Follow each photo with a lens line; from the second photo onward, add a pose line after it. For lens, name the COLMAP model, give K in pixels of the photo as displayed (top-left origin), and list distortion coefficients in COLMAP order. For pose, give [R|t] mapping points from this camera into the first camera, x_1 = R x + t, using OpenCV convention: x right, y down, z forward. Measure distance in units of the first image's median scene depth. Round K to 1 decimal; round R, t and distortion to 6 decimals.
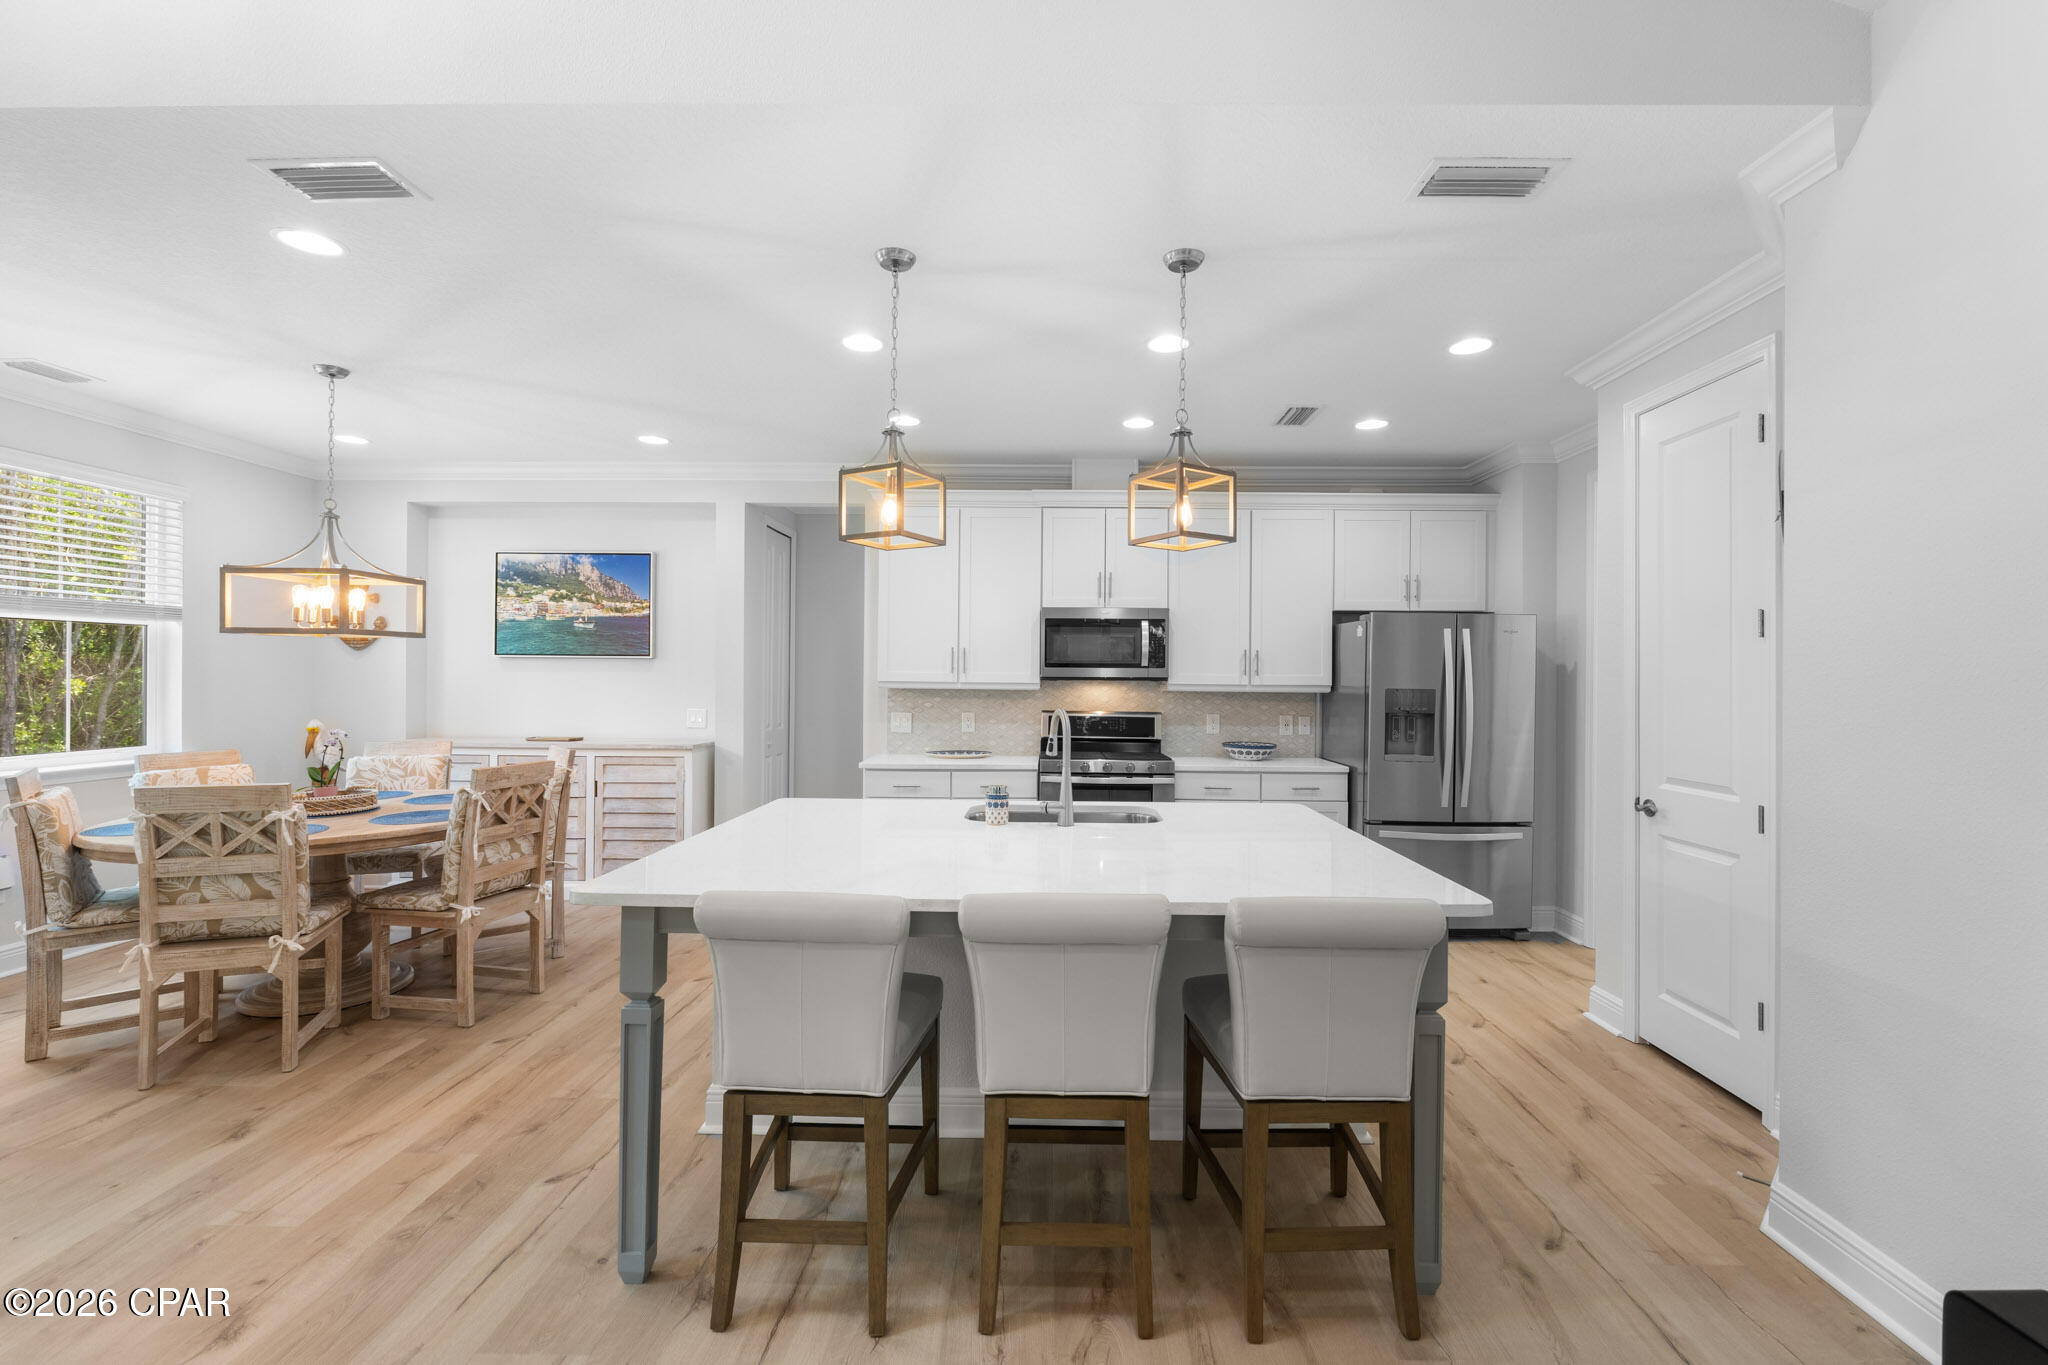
lens RADIAL K [[868.8, 0, 1039.8], [0, 868.8, 673.6], [0, 0, 1]] dist [-0.005147, -0.000509]
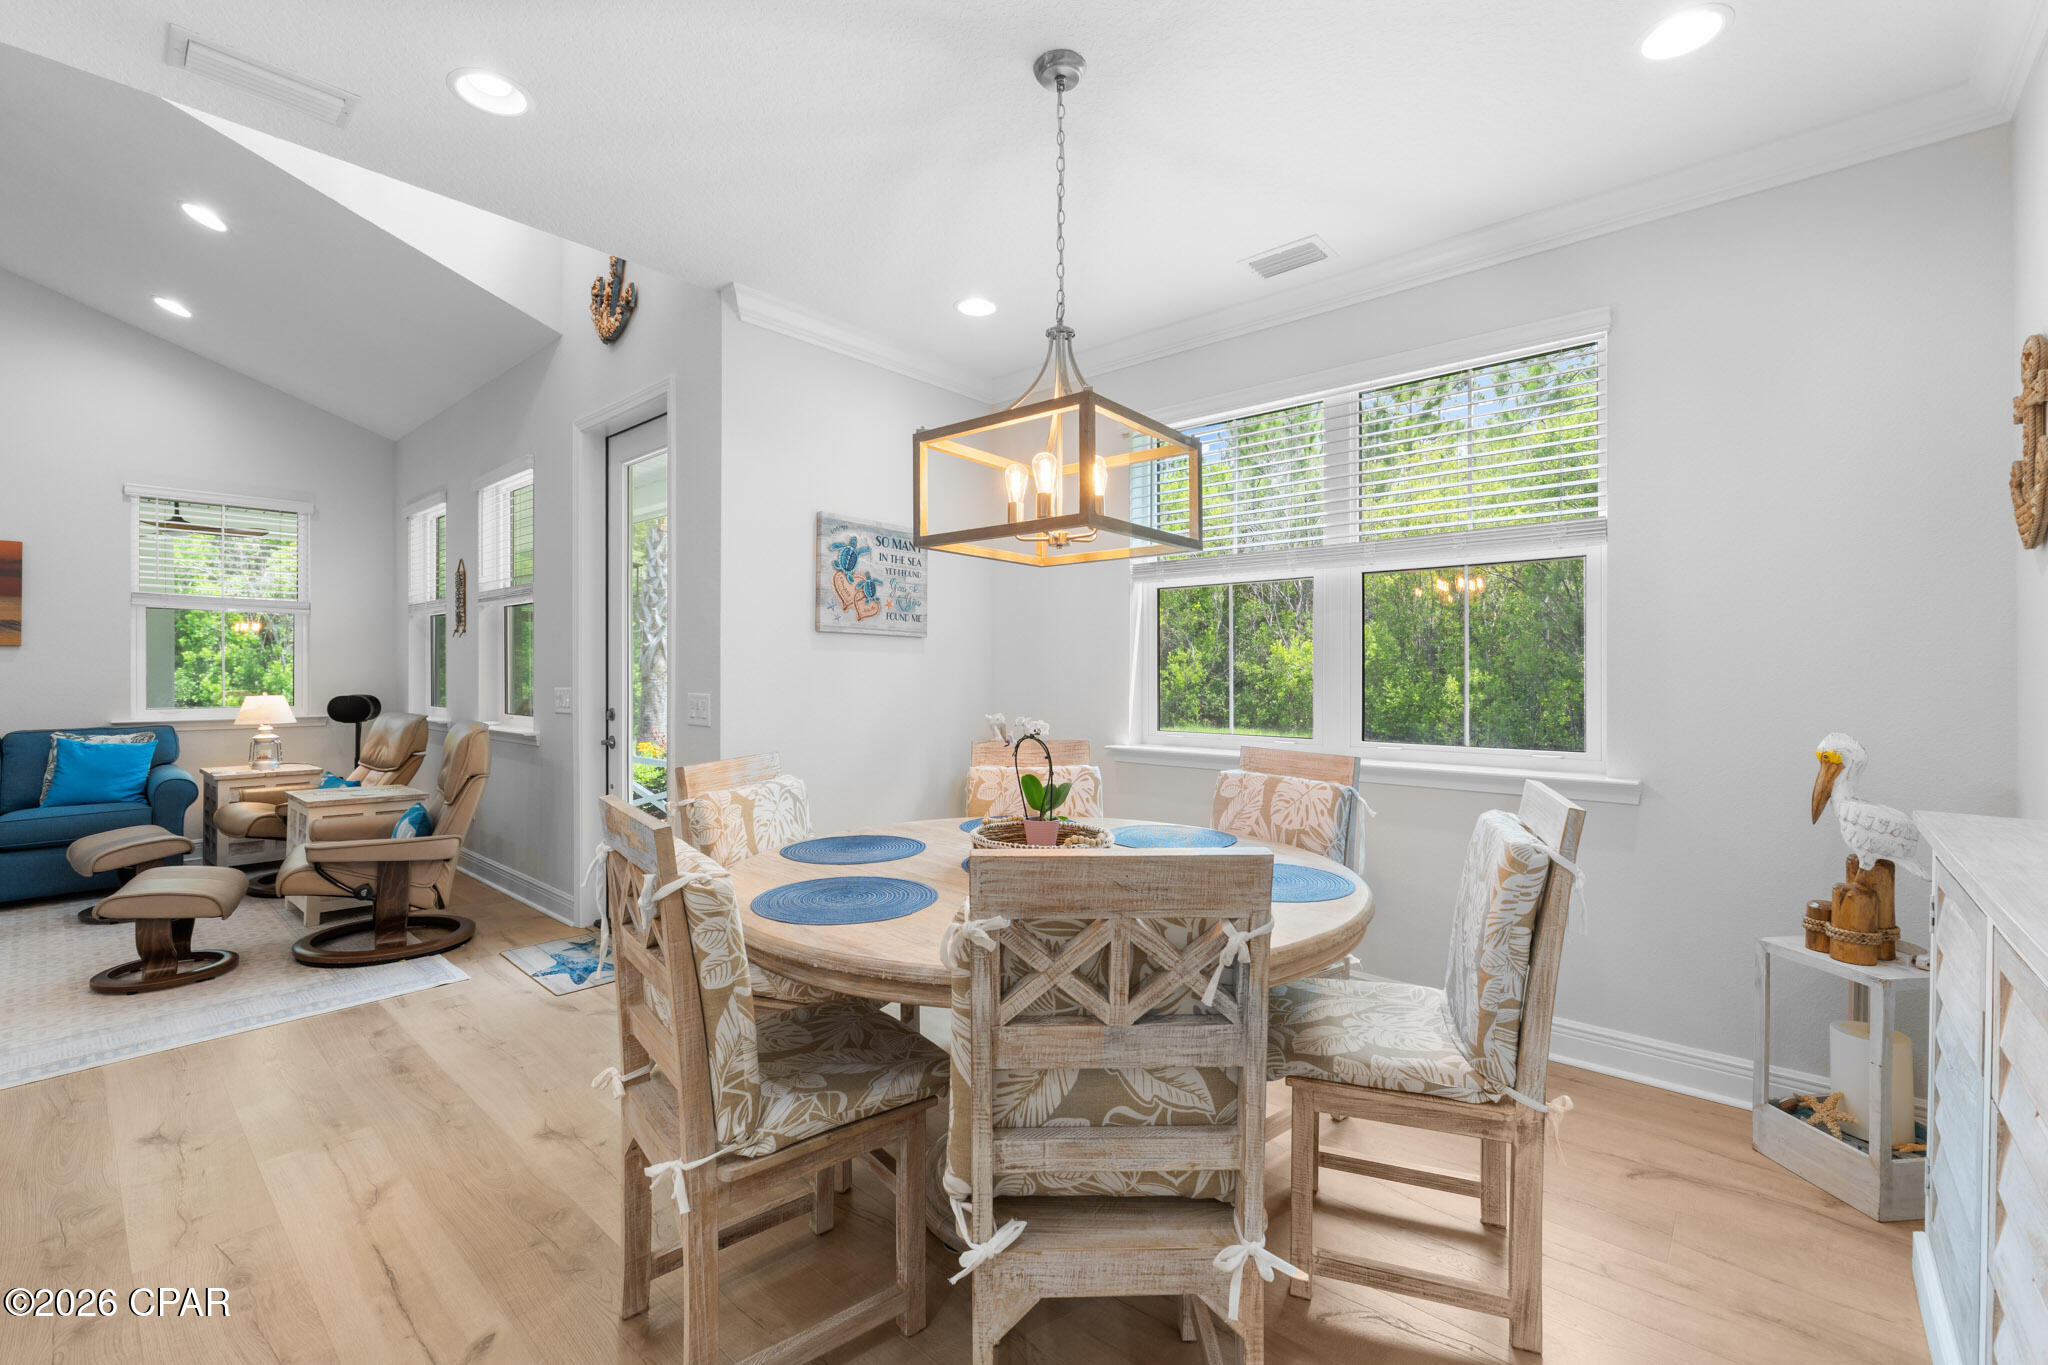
lens RADIAL K [[860.2, 0, 1026.3], [0, 860.2, 674.2], [0, 0, 1]] dist [-0.005865, 0.000051]
pose [[-0.652240, -0.003879, -0.758003, -0.287097], [-0.003059, 0.999992, -0.002485, 0.028083], [0.758006, 0.000698, -0.652247, 0.976324]]
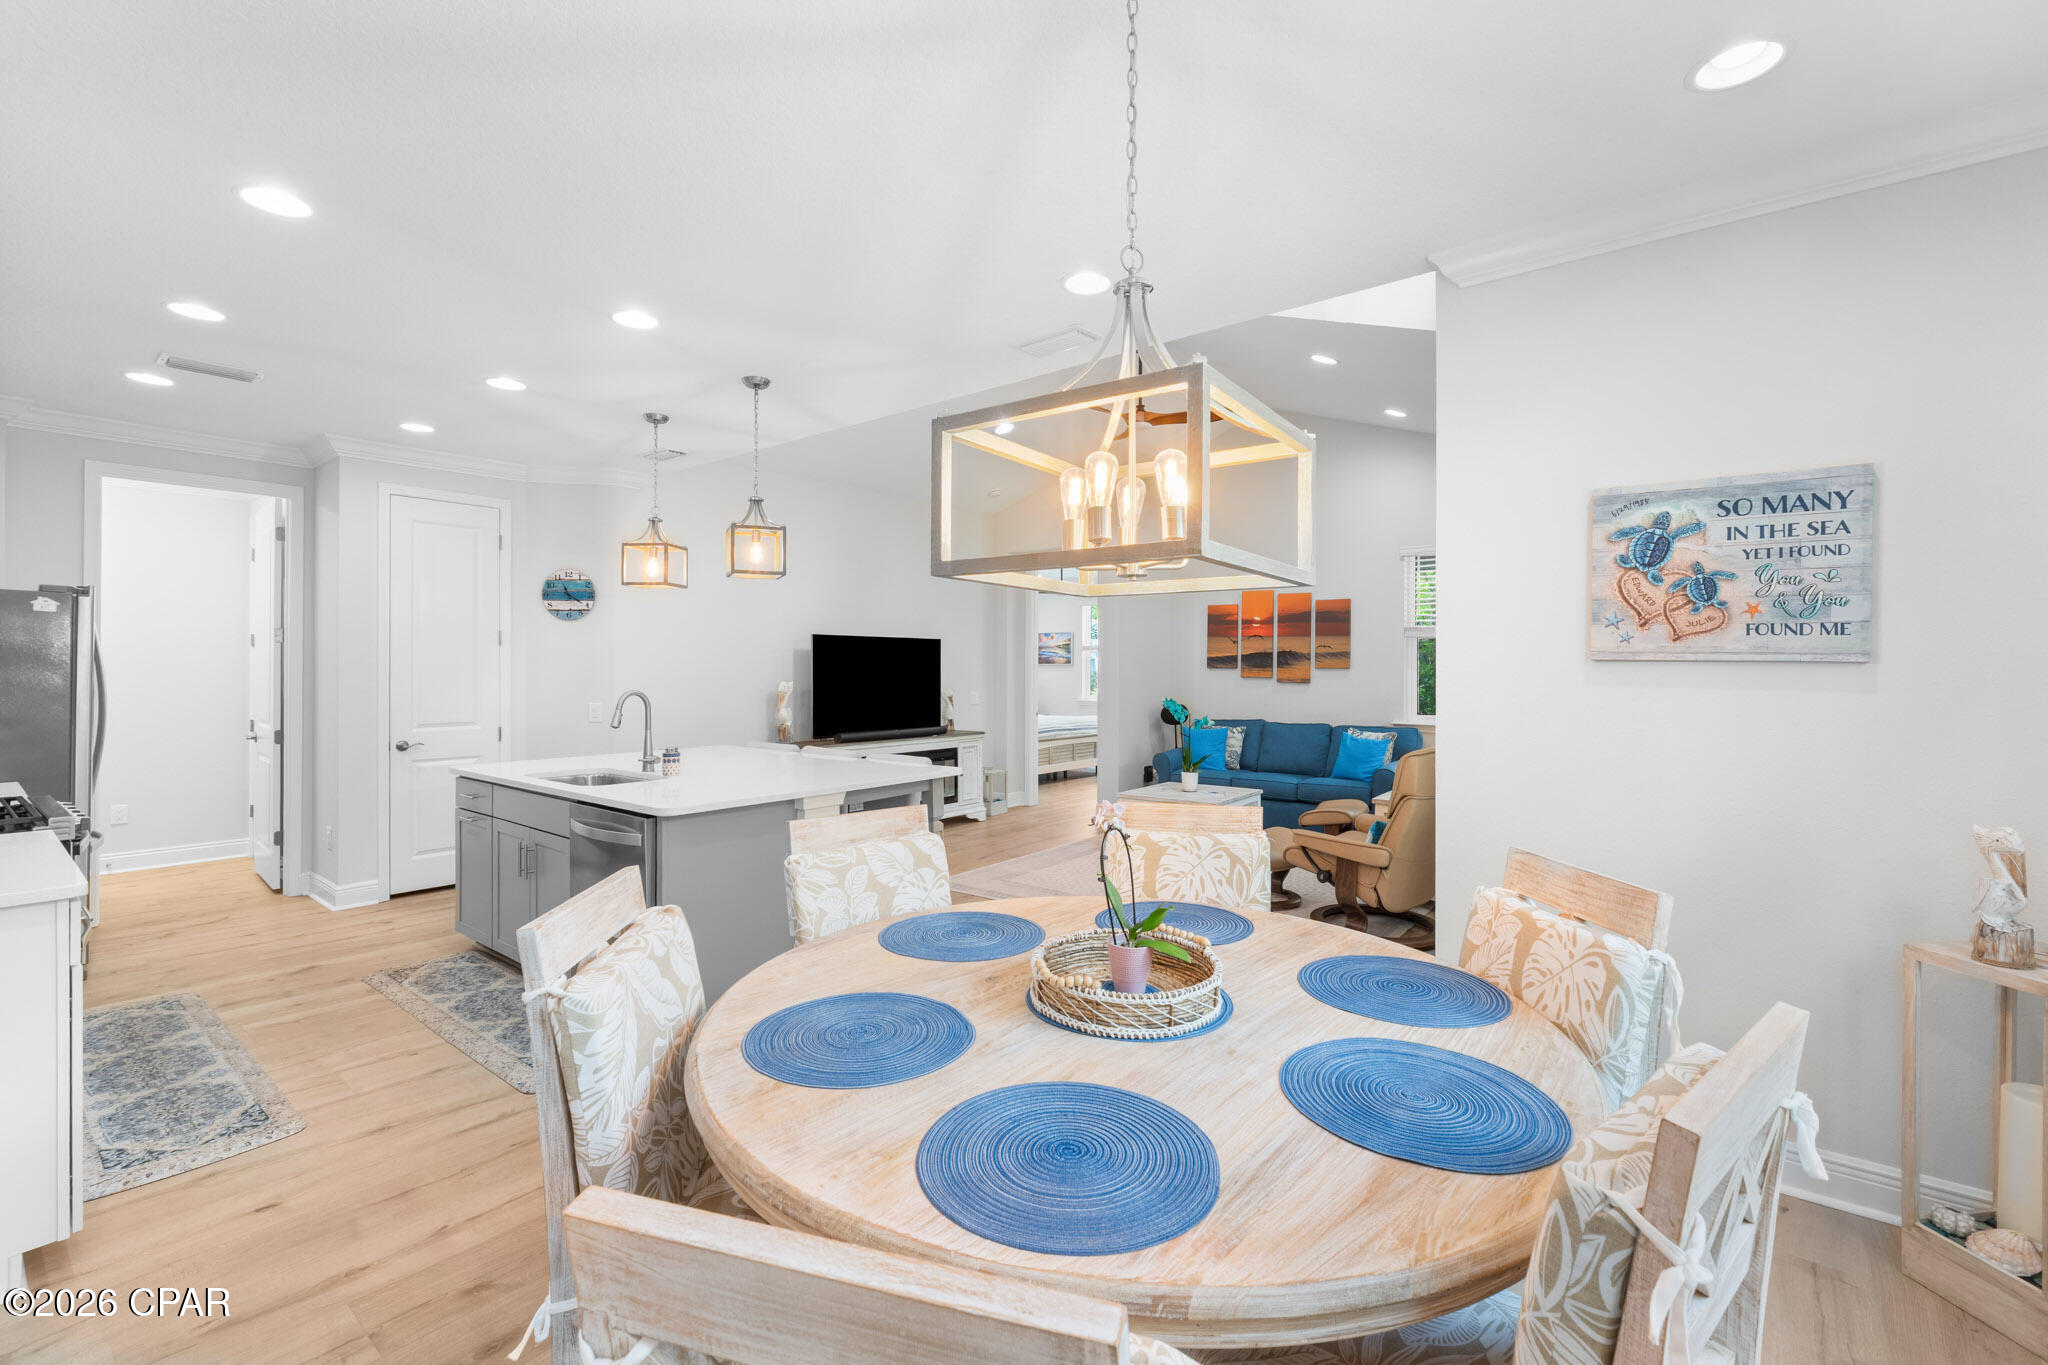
lens RADIAL K [[875.0, 0, 1029.0], [0, 875.0, 668.9], [0, 0, 1]] dist [-0.008060, 0.000233]
pose [[-0.787308, -0.008737, 0.616498, -0.755029], [-0.008866, 0.999957, 0.002849, -0.001167], [-0.616496, -0.003223, -0.787351, 0.983827]]
